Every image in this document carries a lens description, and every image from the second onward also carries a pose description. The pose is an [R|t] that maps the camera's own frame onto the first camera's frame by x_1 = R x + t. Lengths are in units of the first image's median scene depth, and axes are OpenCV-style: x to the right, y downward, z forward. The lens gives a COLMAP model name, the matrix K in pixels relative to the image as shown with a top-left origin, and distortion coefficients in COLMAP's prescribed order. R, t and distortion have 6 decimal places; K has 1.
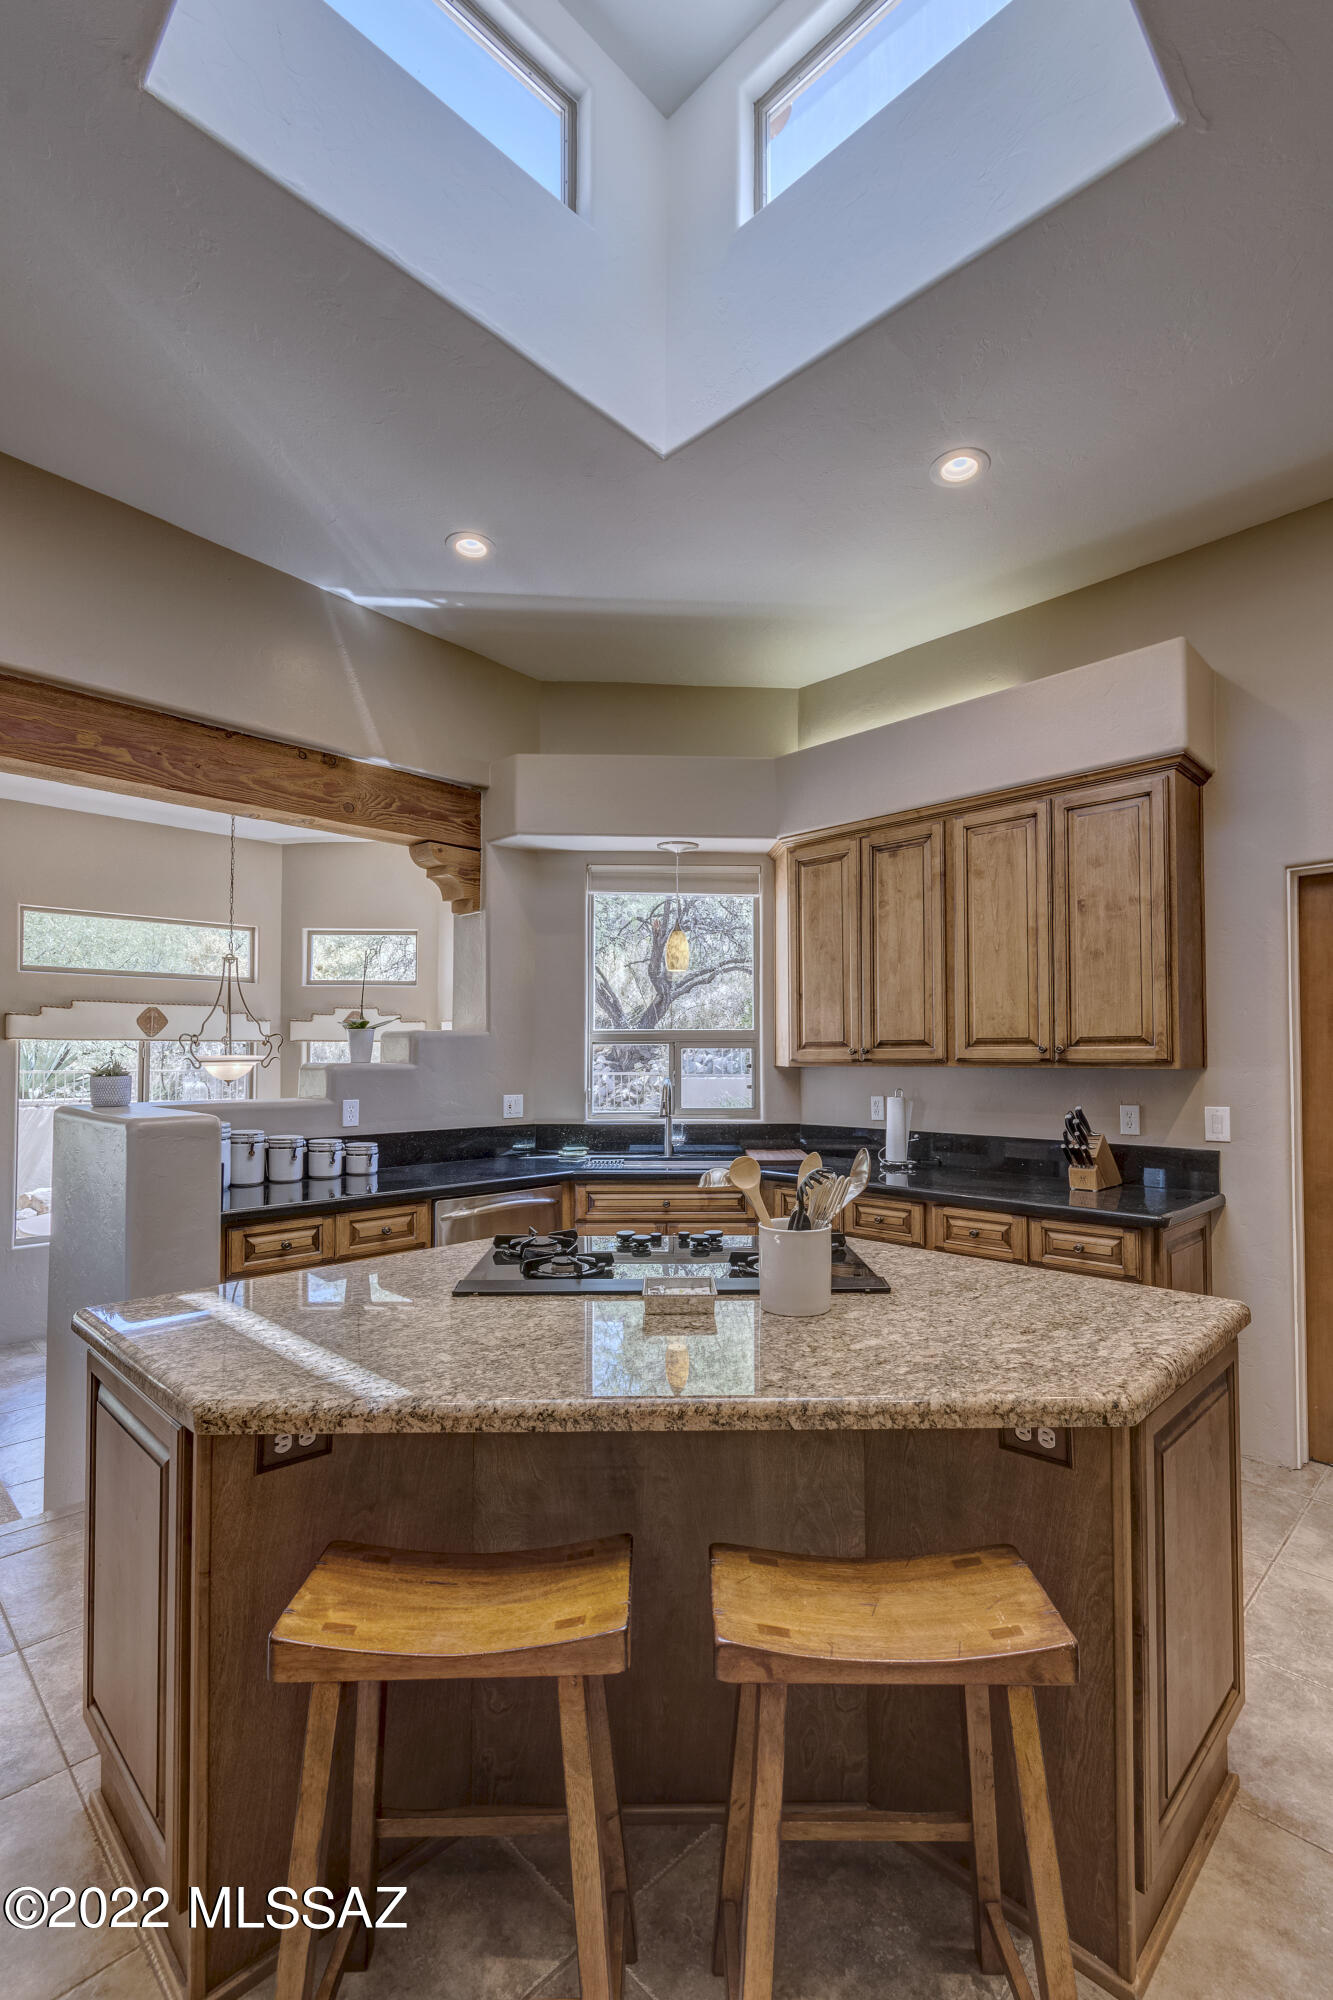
lens RADIAL K [[901.5, 0, 661.9], [0, 901.5, 1034.4], [0, 0, 1]] dist [0.003345, -0.000534]
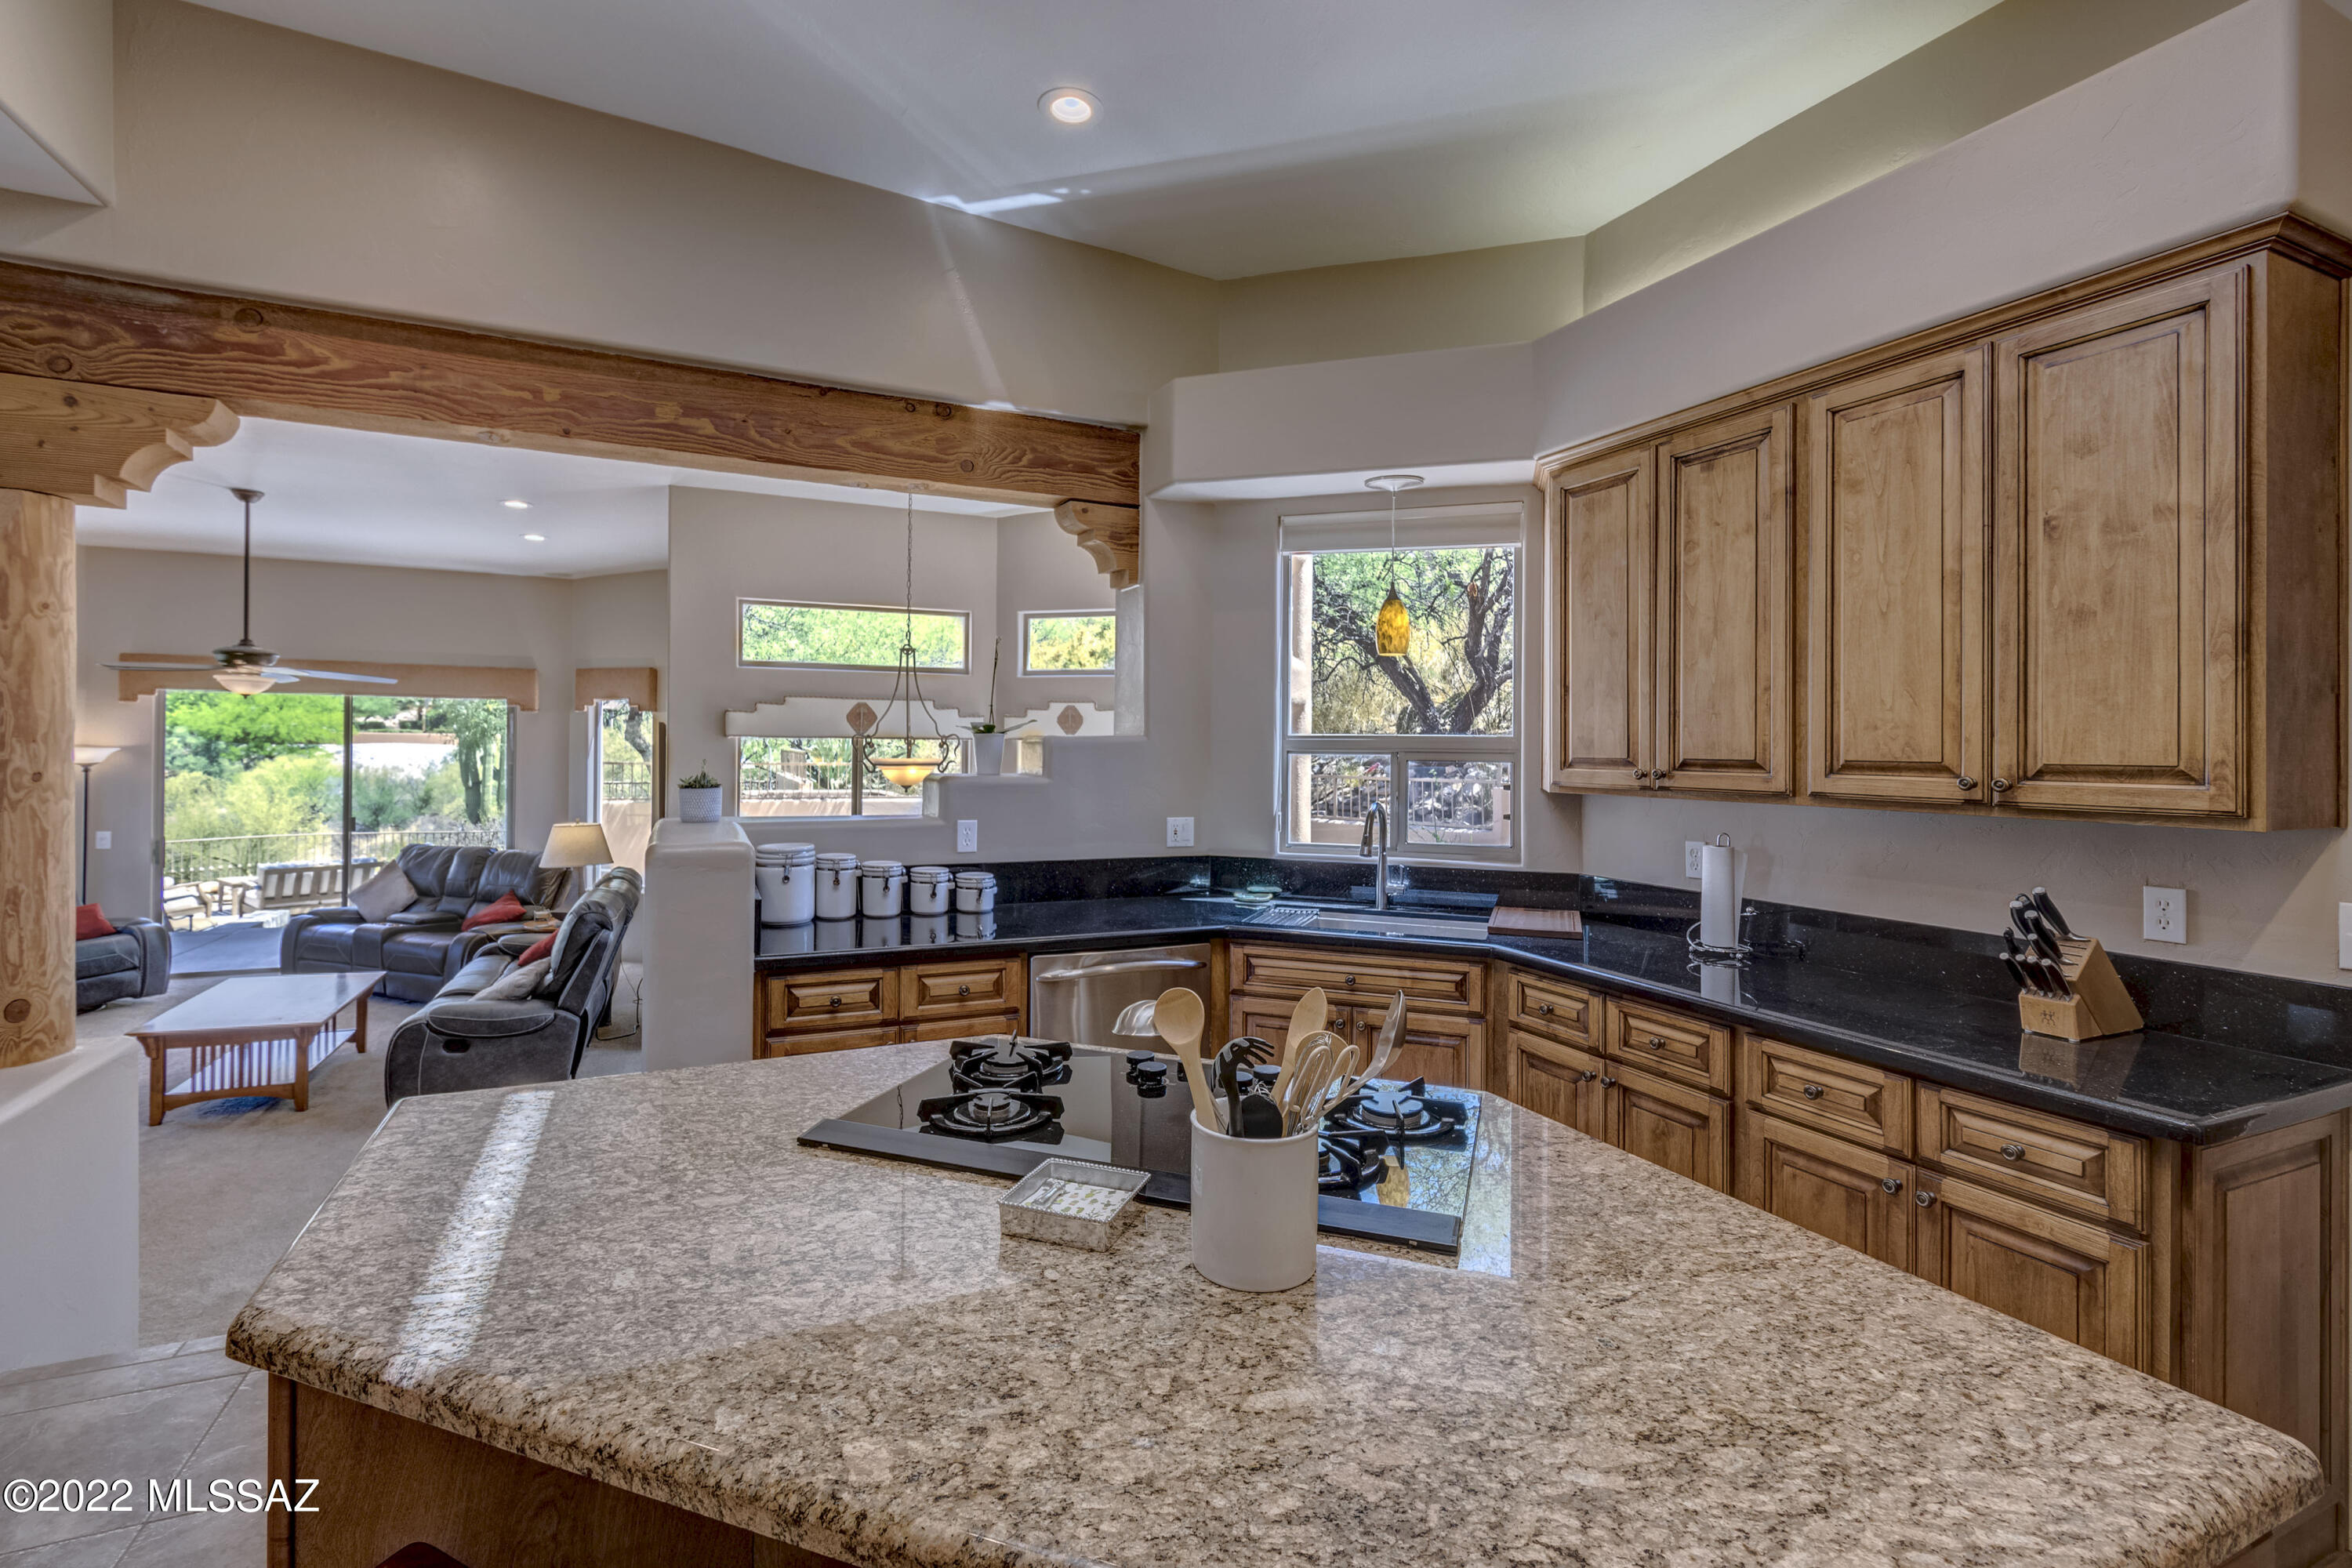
lens RADIAL K [[1039.2, 0, 1140.1], [0, 1039.2, 739.3], [0, 0, 1]] dist [0.001681, -0.000960]
pose [[0.934065, 0.008919, -0.356991, 0.152203], [-0.003424, 0.999866, 0.016021, -0.018666], [0.357086, -0.013743, 0.933971, 0.177430]]
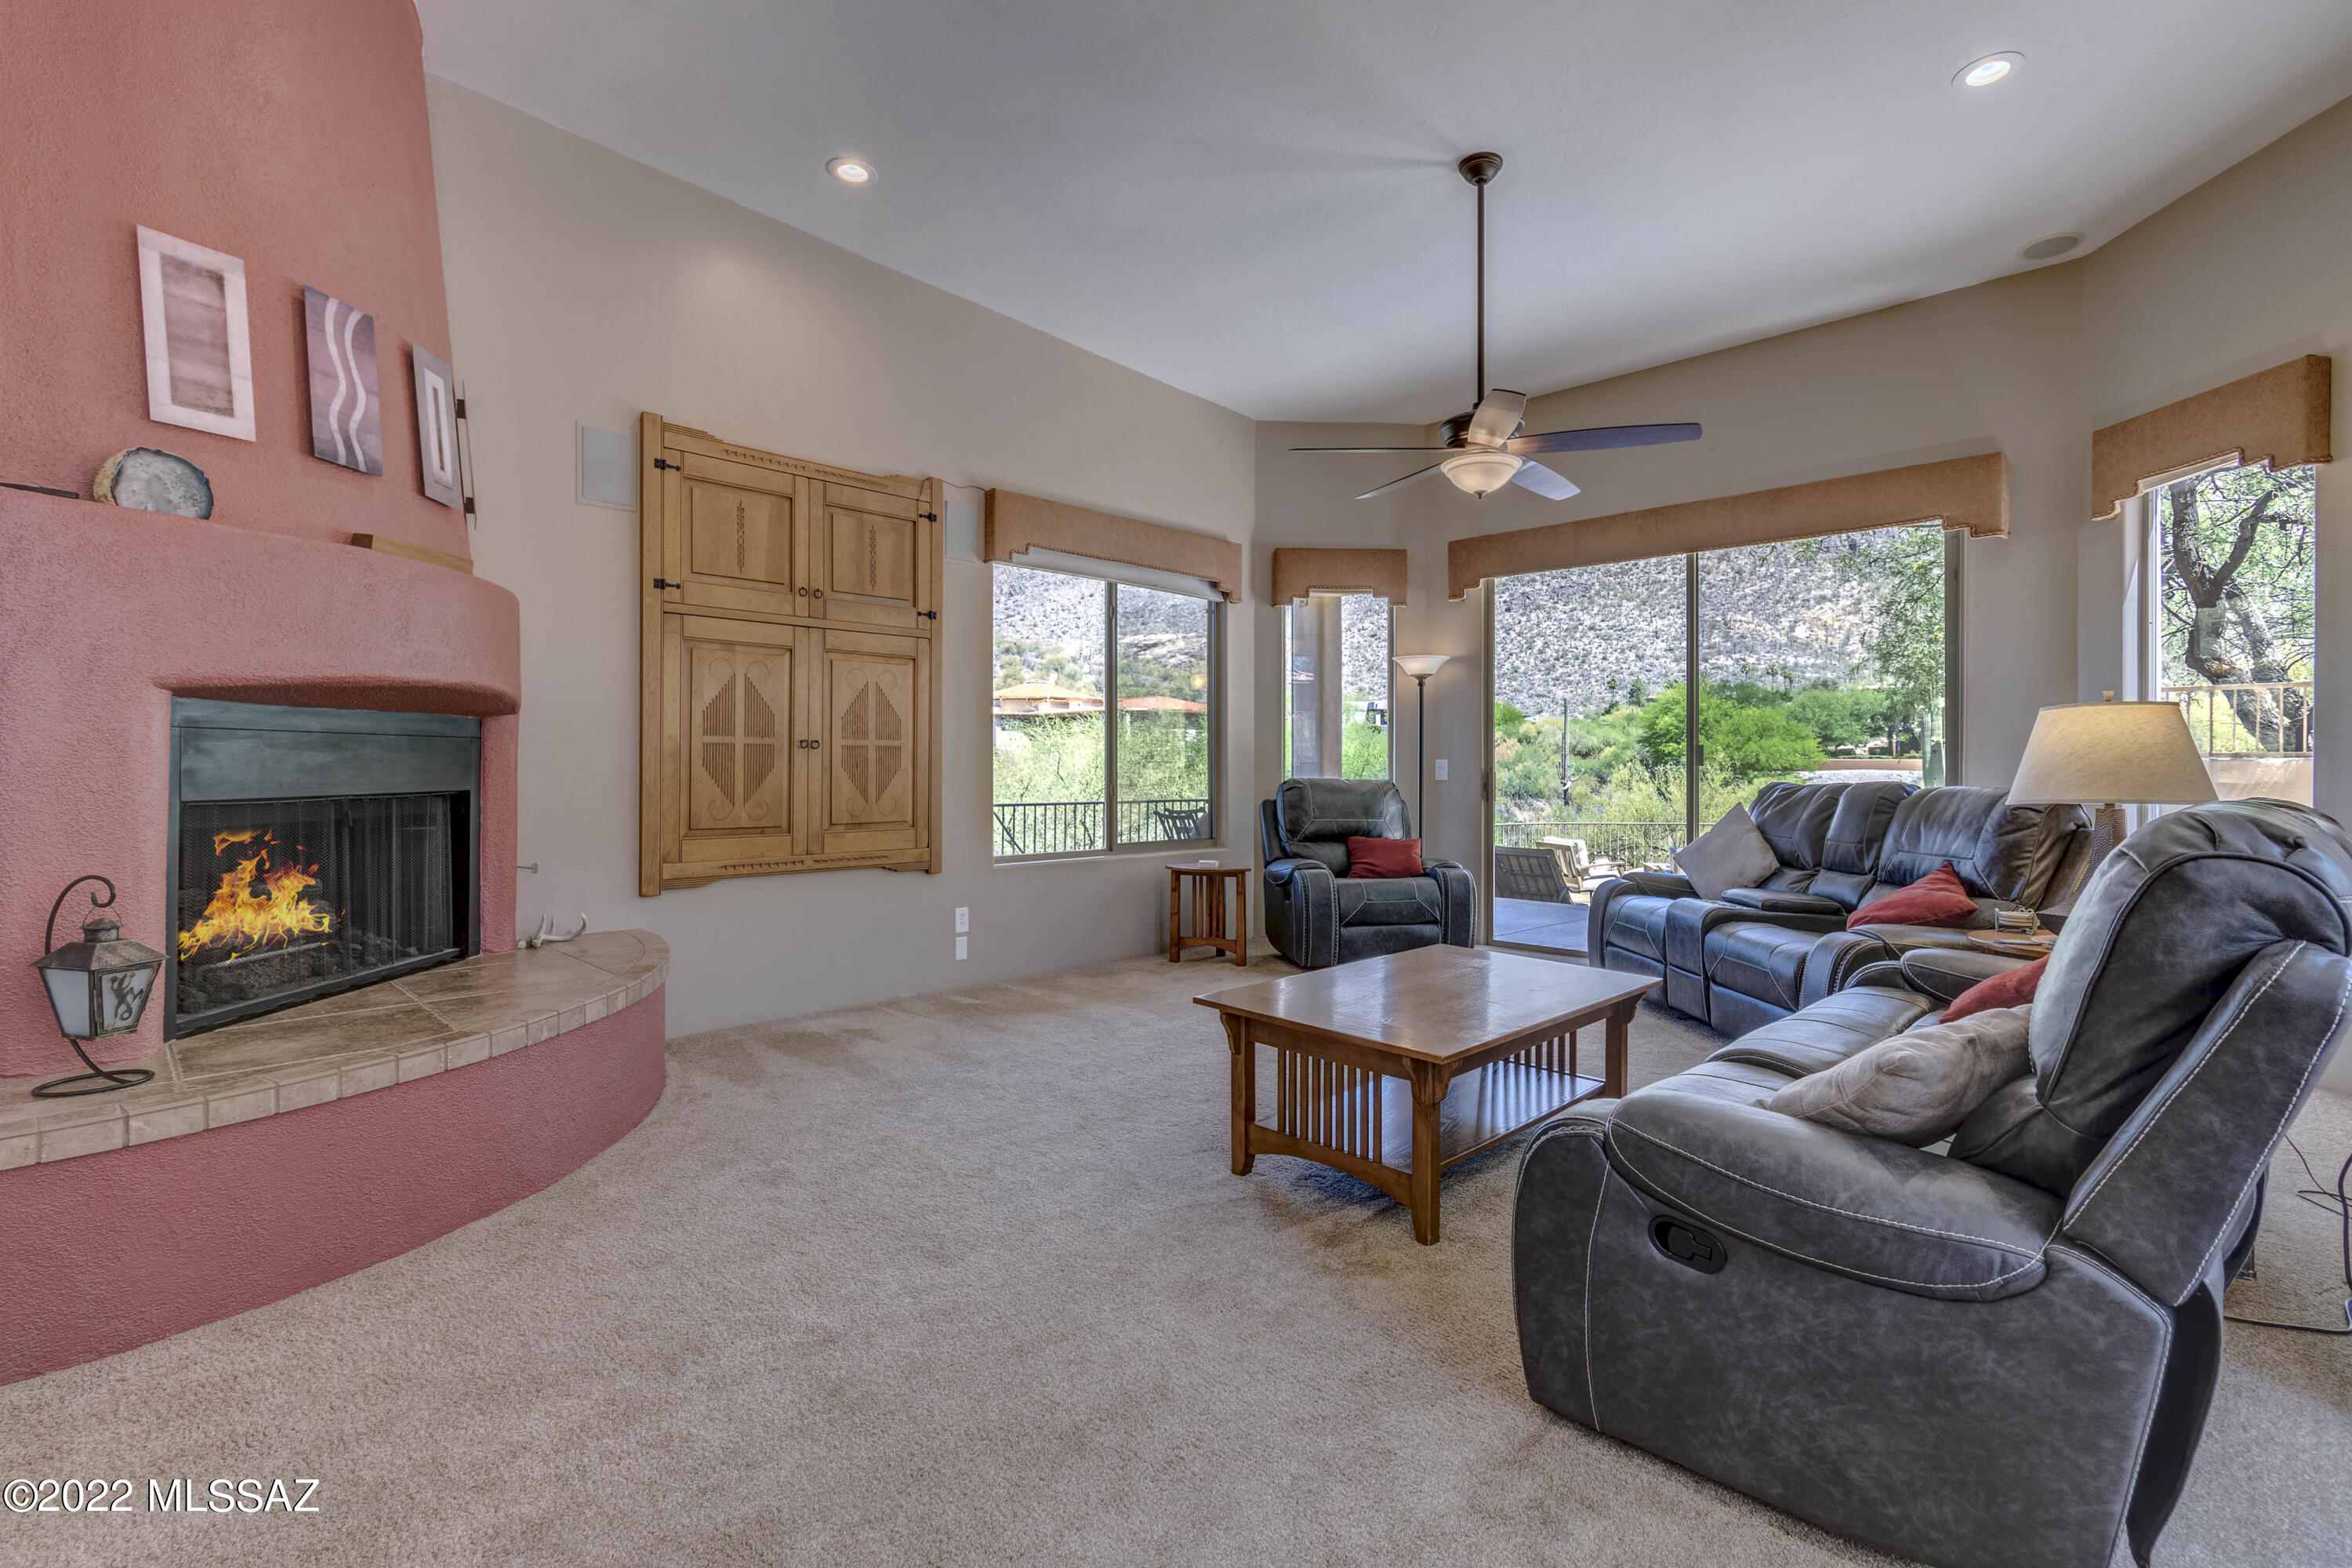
lens RADIAL K [[1064.6, 0, 1176.0], [0, 1064.6, 784.0], [0, 0, 1]] dist [0.000132, -0.000740]
pose [[0.007042, 0.013290, -0.999887, -0.829186], [0.024256, 0.999615, 0.013457, 0.234888], [0.999681, -0.024348, 0.006717, 0.991845]]
